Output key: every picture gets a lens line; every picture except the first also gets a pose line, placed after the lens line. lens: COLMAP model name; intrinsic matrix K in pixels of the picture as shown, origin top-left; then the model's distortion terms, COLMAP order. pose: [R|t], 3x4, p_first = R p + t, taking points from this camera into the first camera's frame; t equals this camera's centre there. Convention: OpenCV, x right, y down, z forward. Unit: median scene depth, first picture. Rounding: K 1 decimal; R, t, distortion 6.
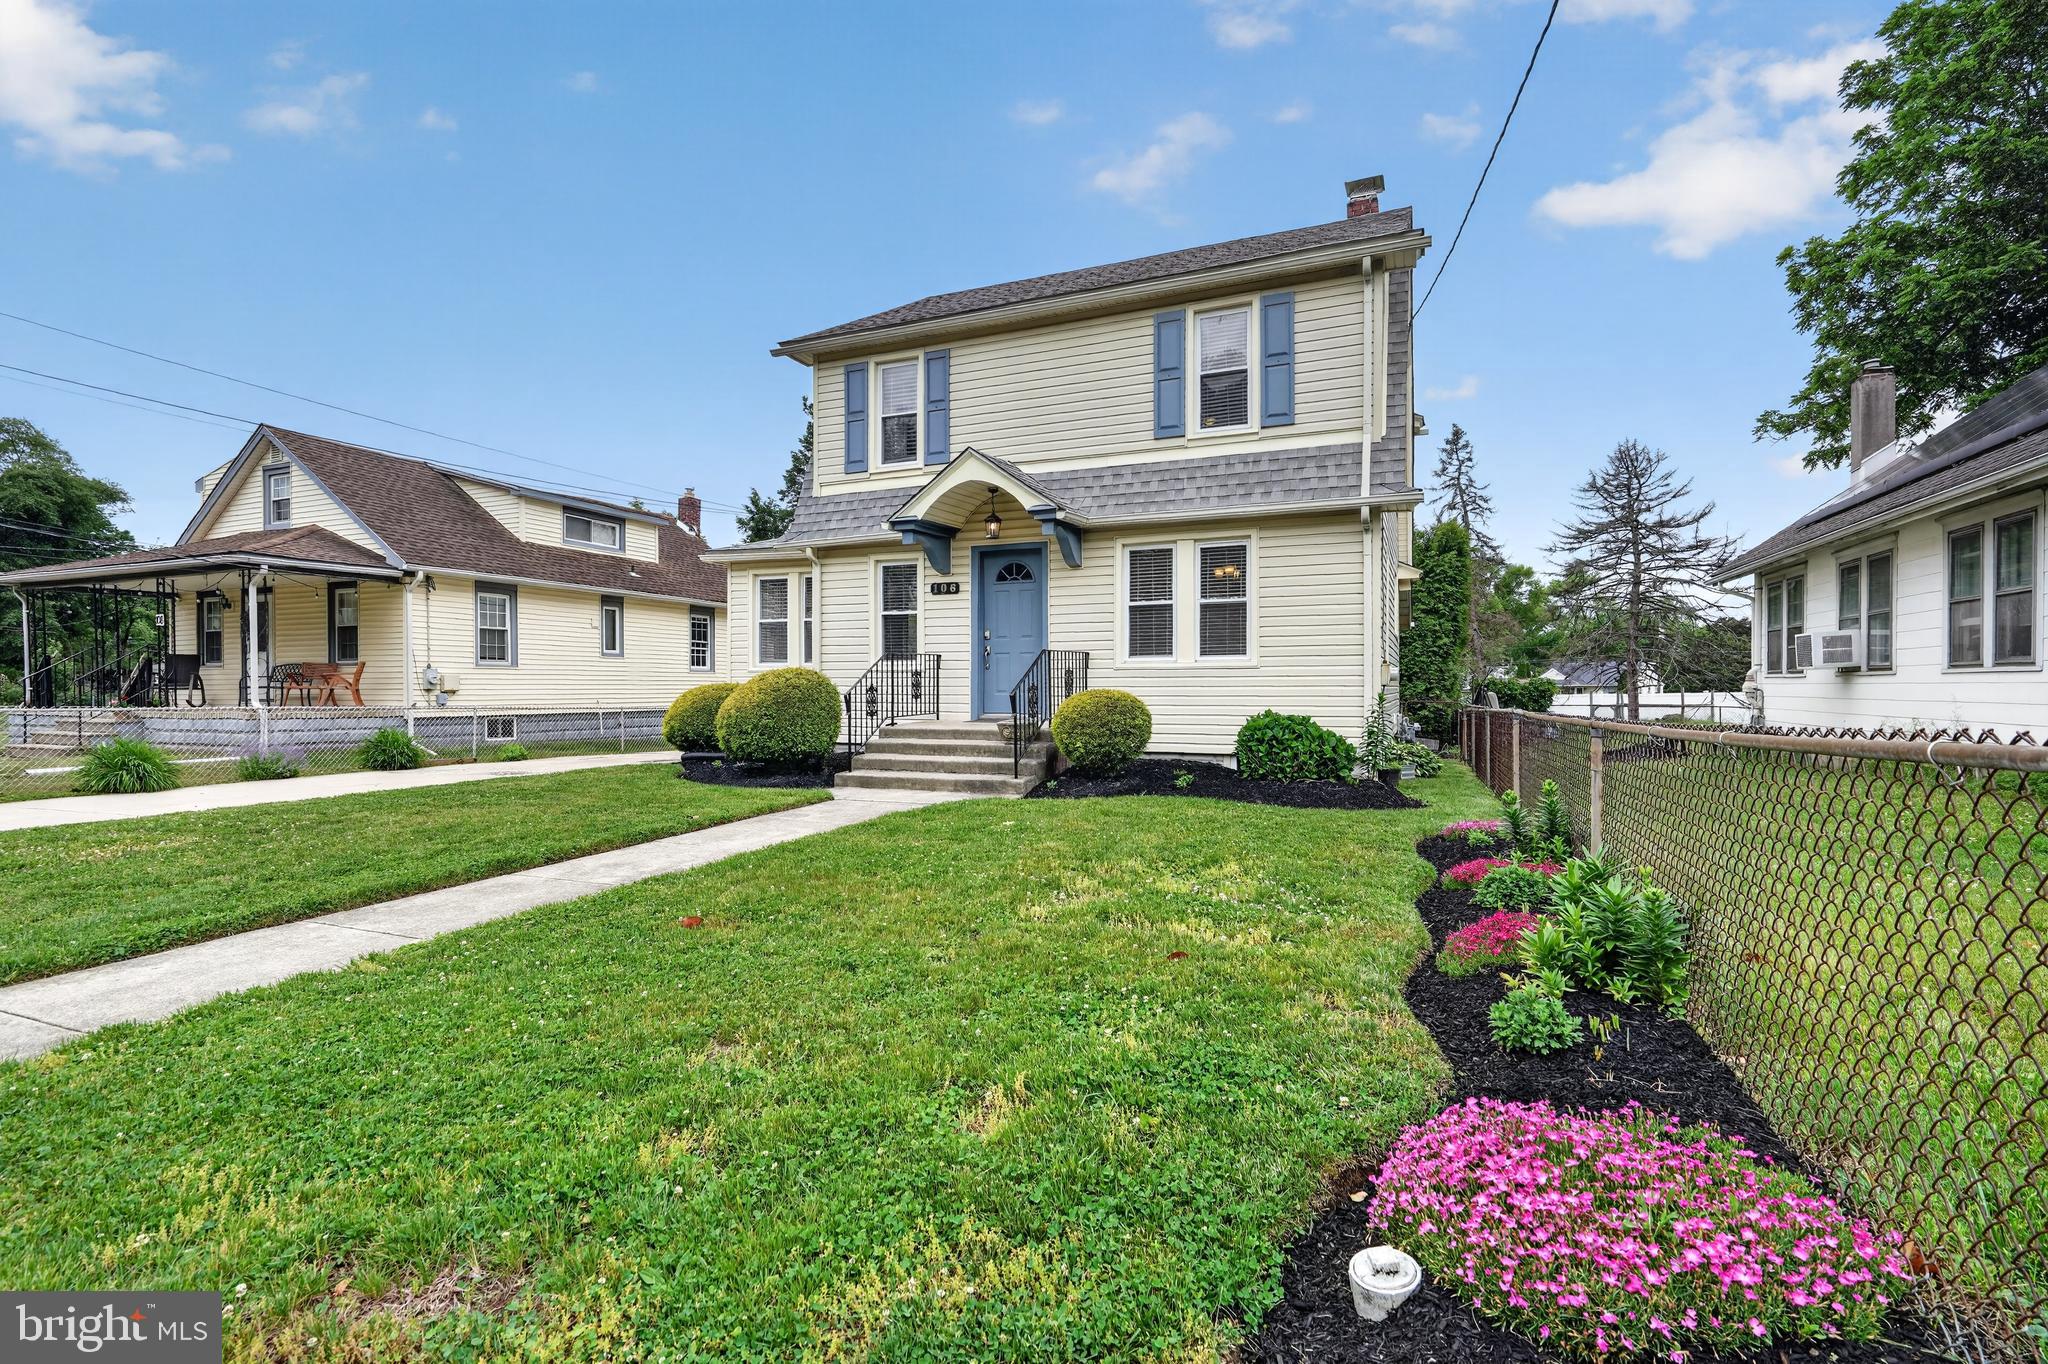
lens RADIAL K [[935.3, 0, 1034.5], [0, 935.3, 690.6], [0, 0, 1]] dist [-0.002931, 0.001810]
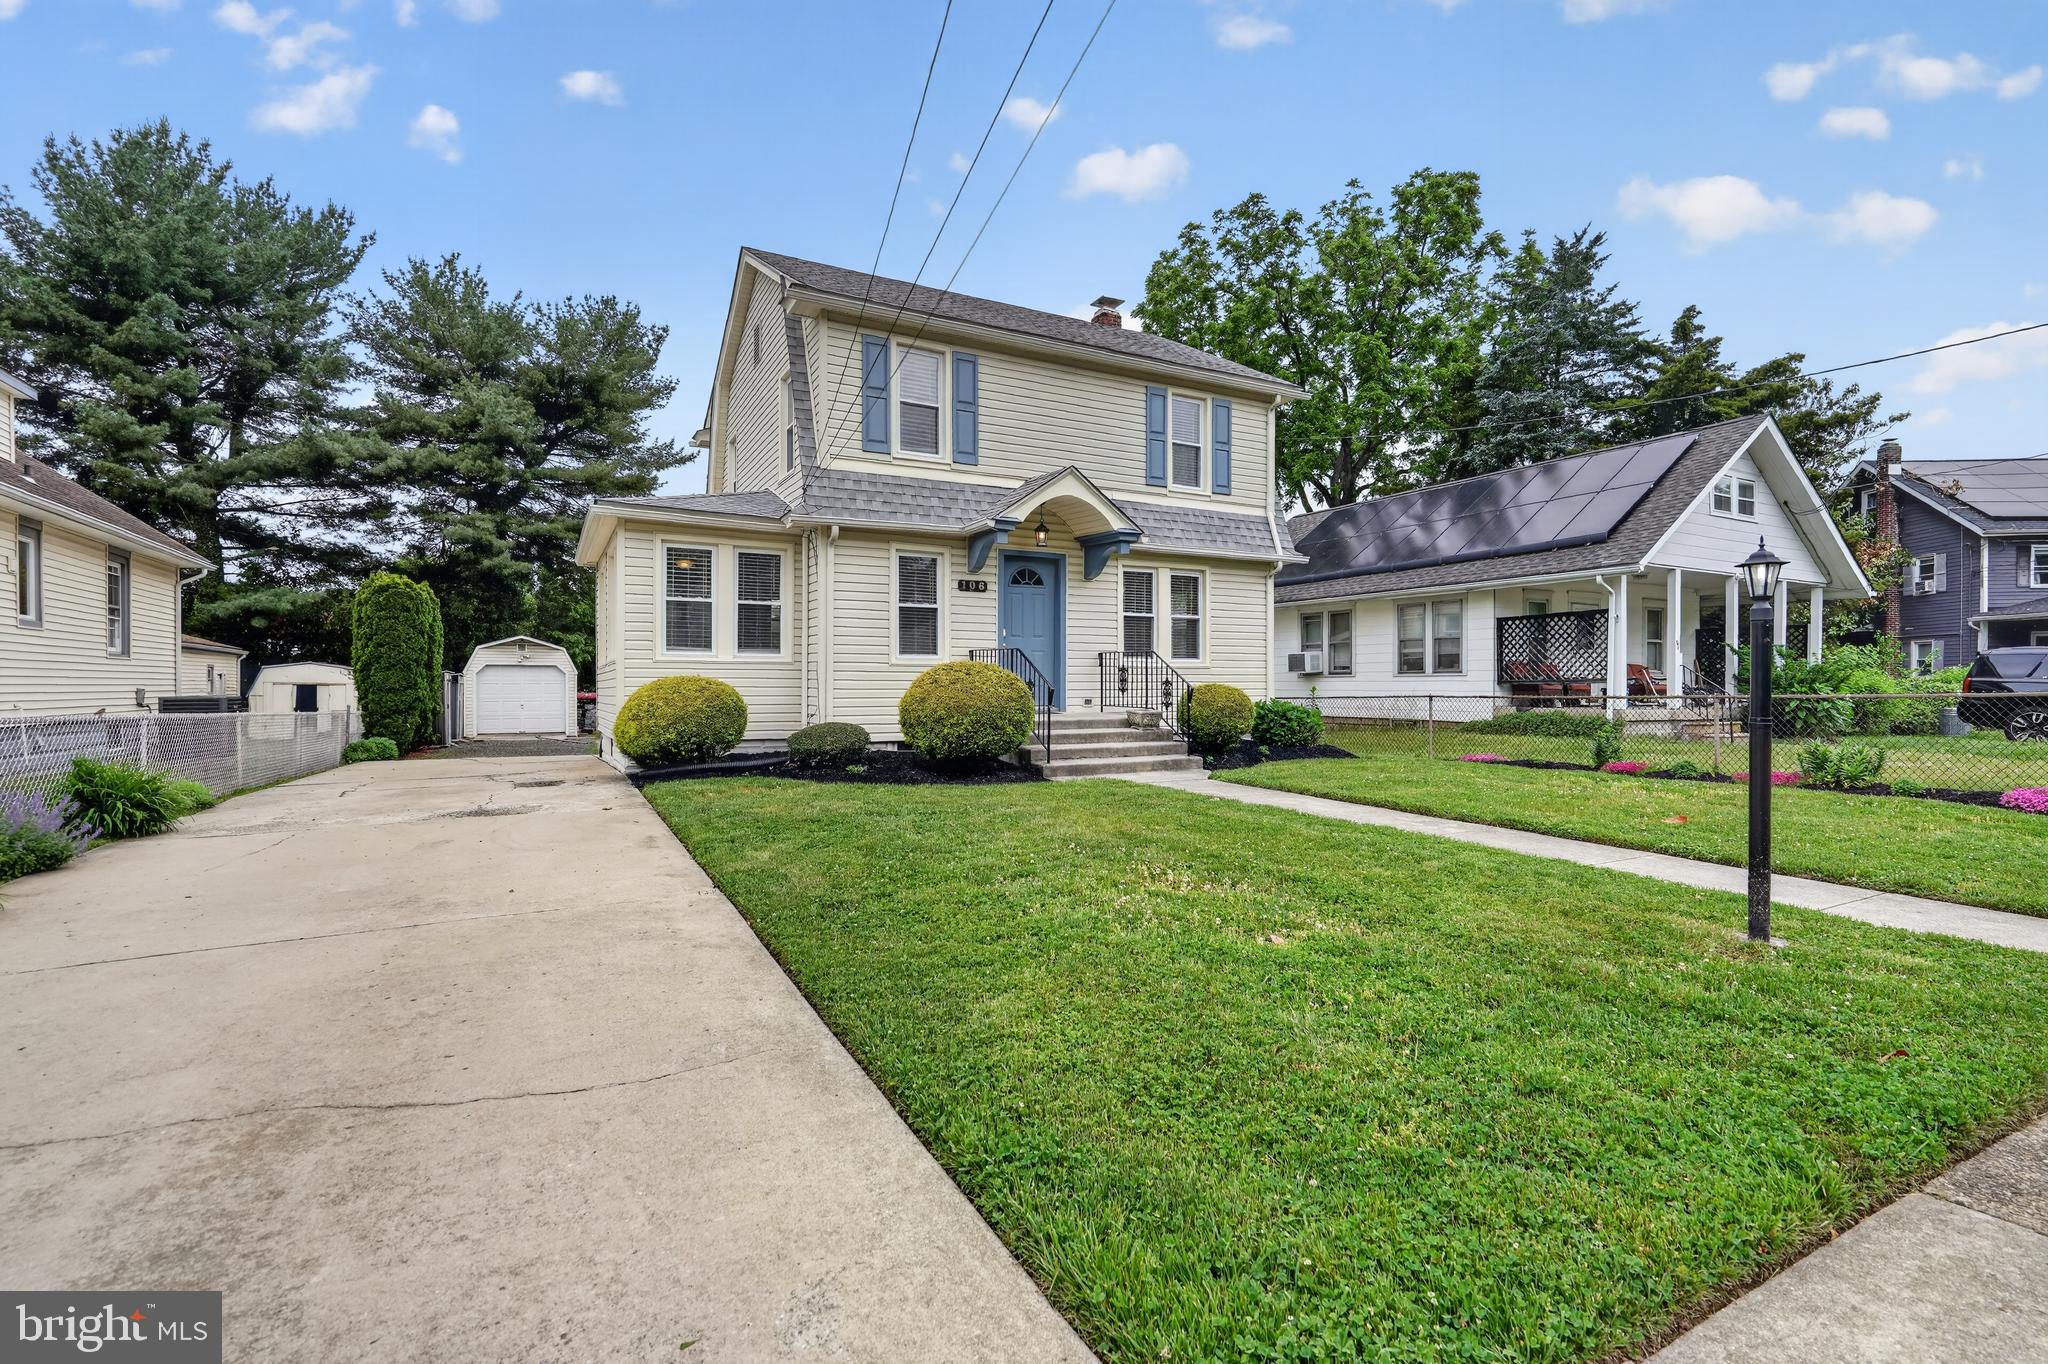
lens RADIAL K [[863.5, 0, 1024.0], [0, 863.5, 682.0], [0, 0, 1]] dist [-0.001853, 0.000172]
pose [[0.654572, 0.002957, 0.755994, -0.788646], [-0.001467, 0.999995, -0.002642, -0.000786], [-0.755998, 0.000620, 0.654573, 0.337284]]
